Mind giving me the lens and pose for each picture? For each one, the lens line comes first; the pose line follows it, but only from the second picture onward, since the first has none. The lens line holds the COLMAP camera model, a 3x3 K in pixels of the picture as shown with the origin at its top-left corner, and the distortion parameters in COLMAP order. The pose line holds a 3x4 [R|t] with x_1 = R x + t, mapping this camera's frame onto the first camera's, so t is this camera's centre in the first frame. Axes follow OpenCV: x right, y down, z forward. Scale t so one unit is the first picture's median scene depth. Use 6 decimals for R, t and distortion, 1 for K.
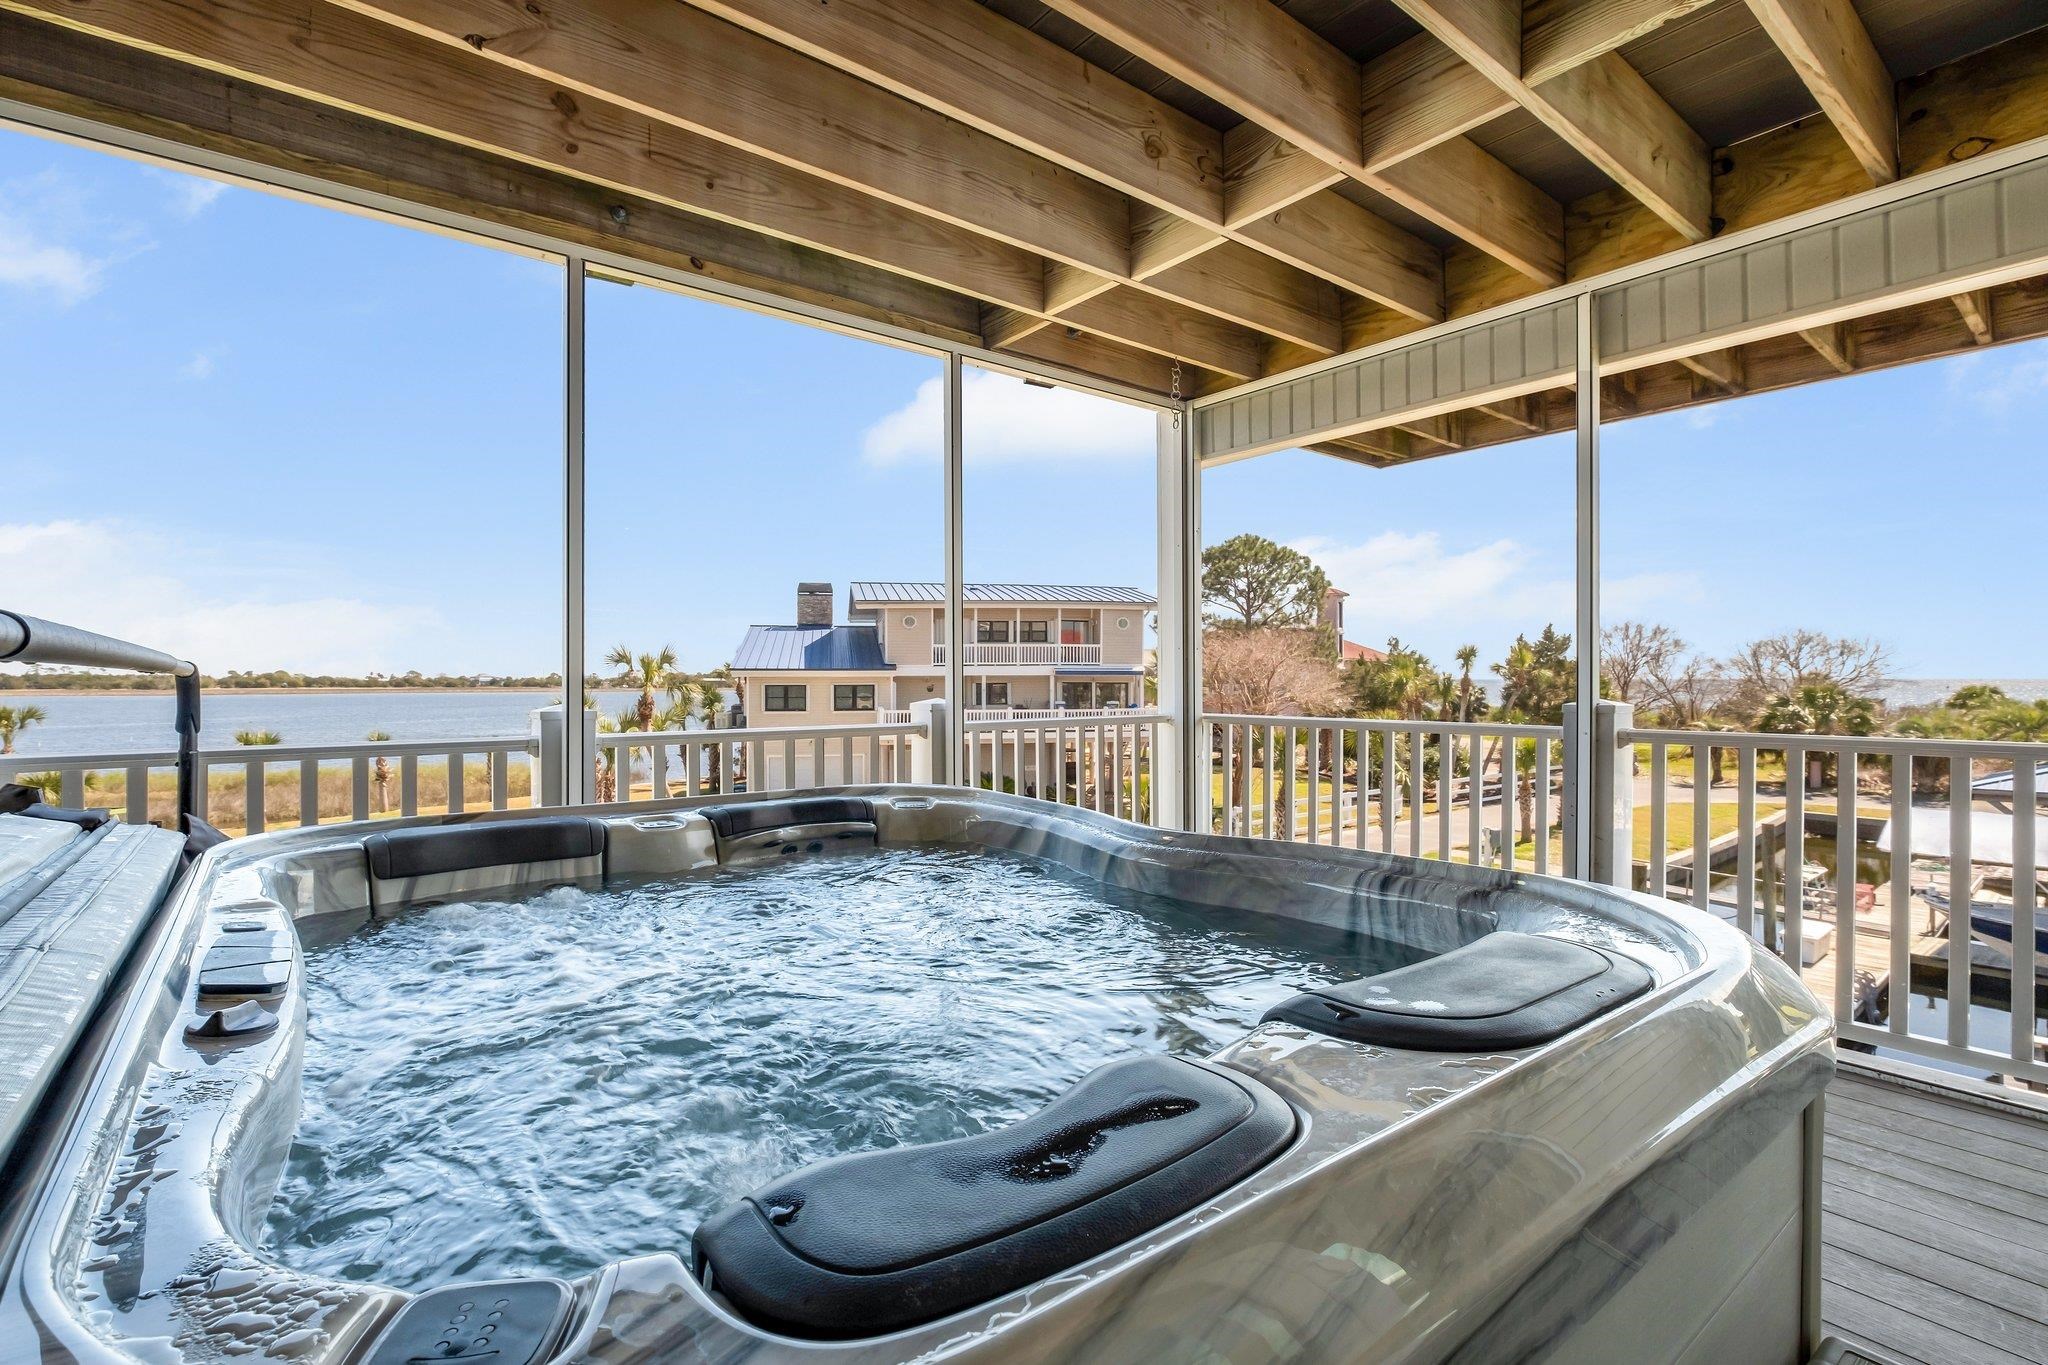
lens RADIAL K [[944.9, 0, 1020.0], [0, 944.9, 667.1], [0, 0, 1]] dist [0.001829, 0.000767]
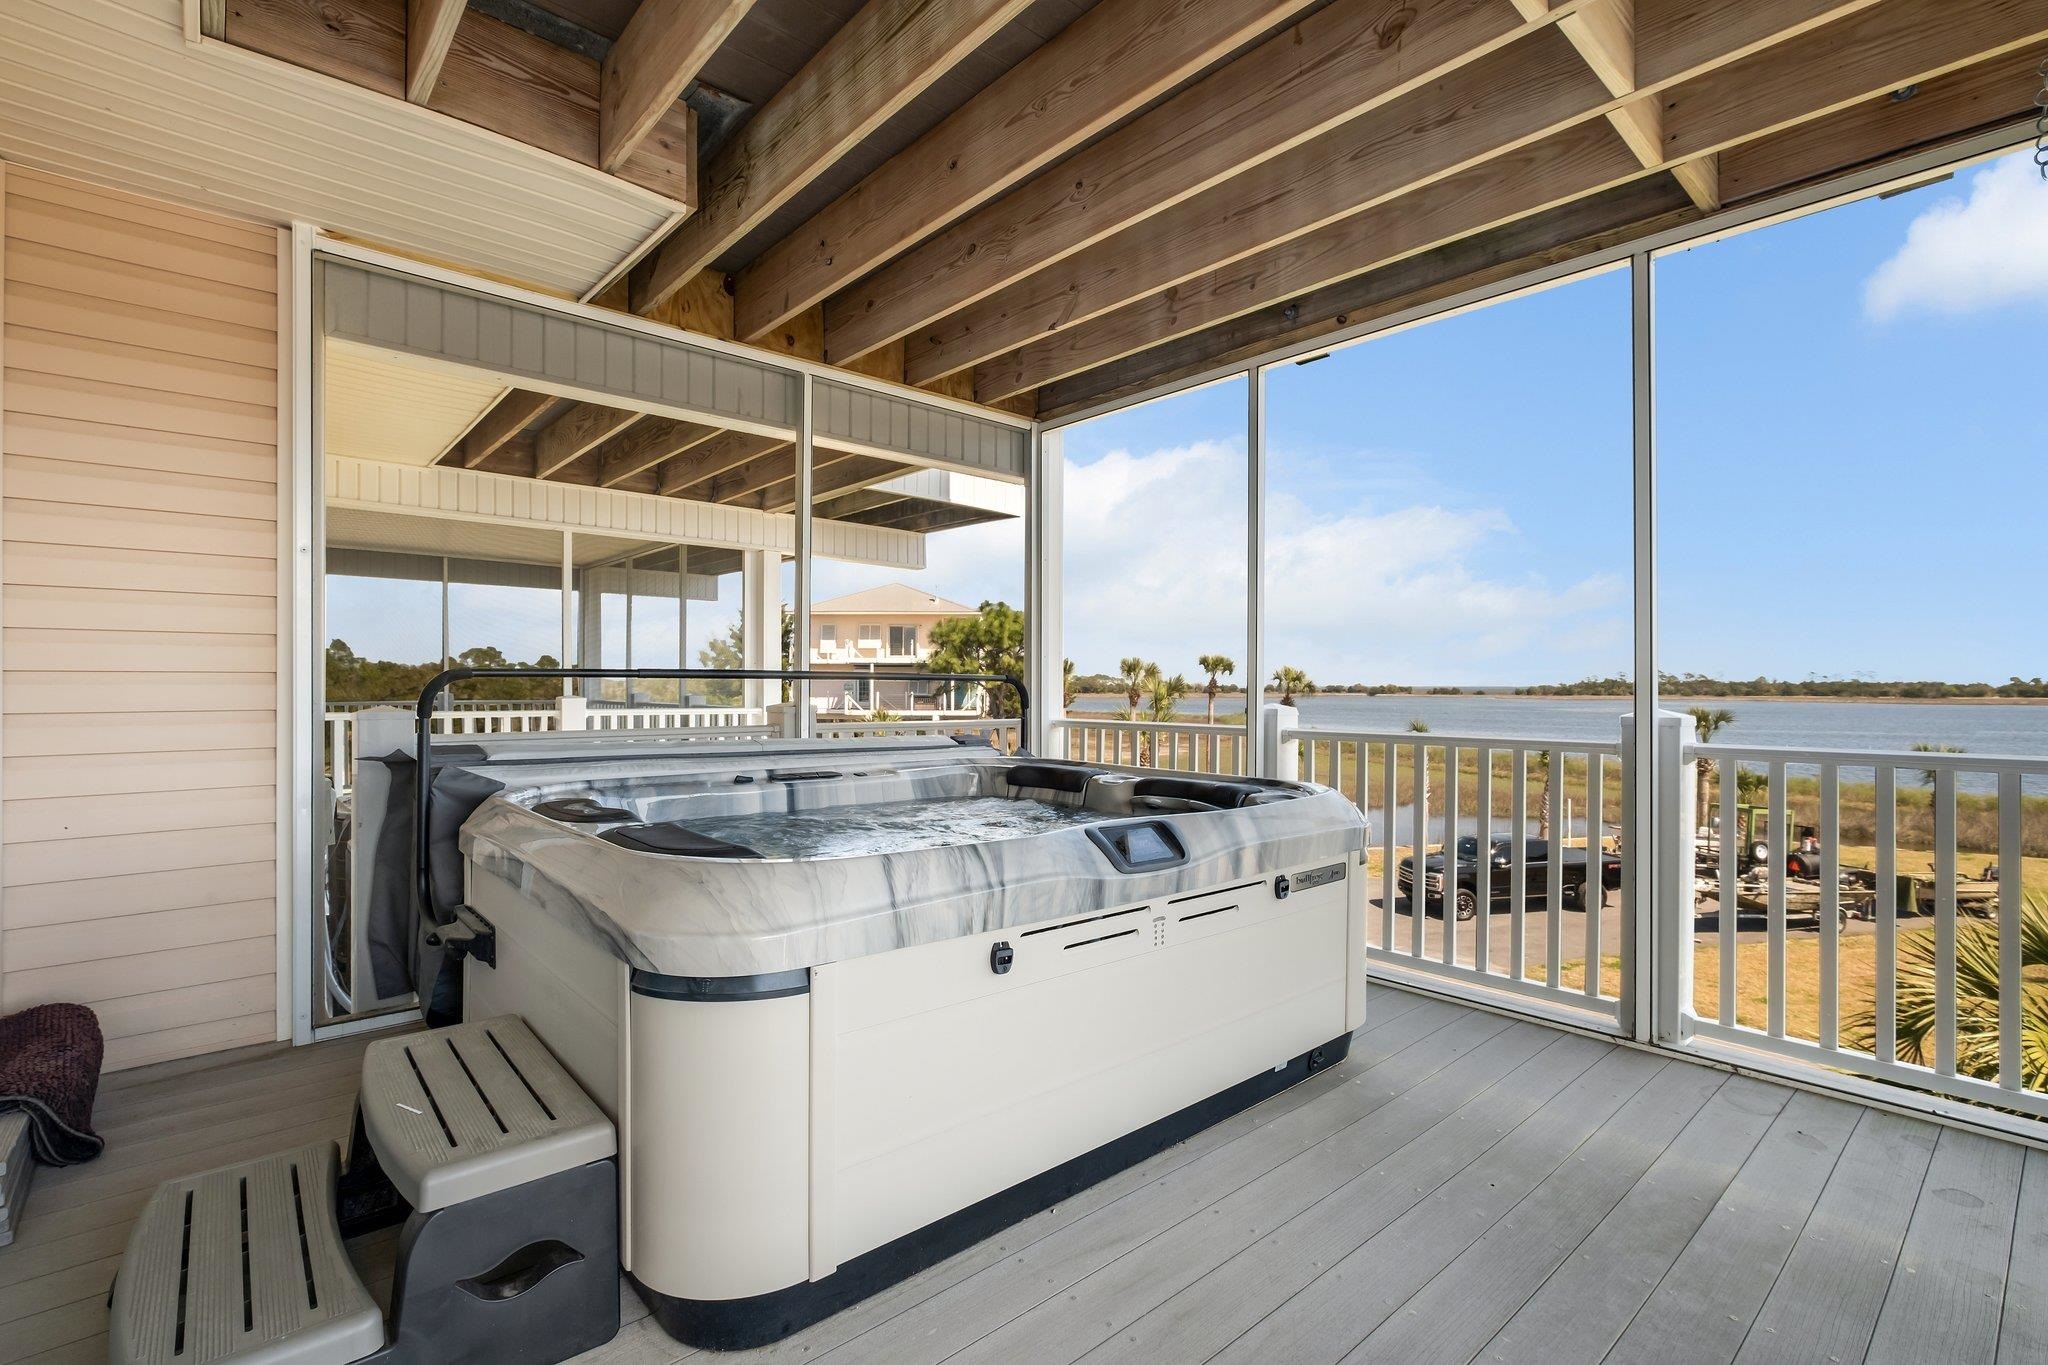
lens RADIAL K [[944.9, 0, 1072.6], [0, 944.9, 689.2], [0, 0, 1]] dist [0.001829, 0.000767]
pose [[0.080779, 0.006328, -0.996712, 0.755645], [0.001204, 0.999979, 0.006446, 0.037225], [0.996731, -0.001721, 0.080770, 0.490913]]
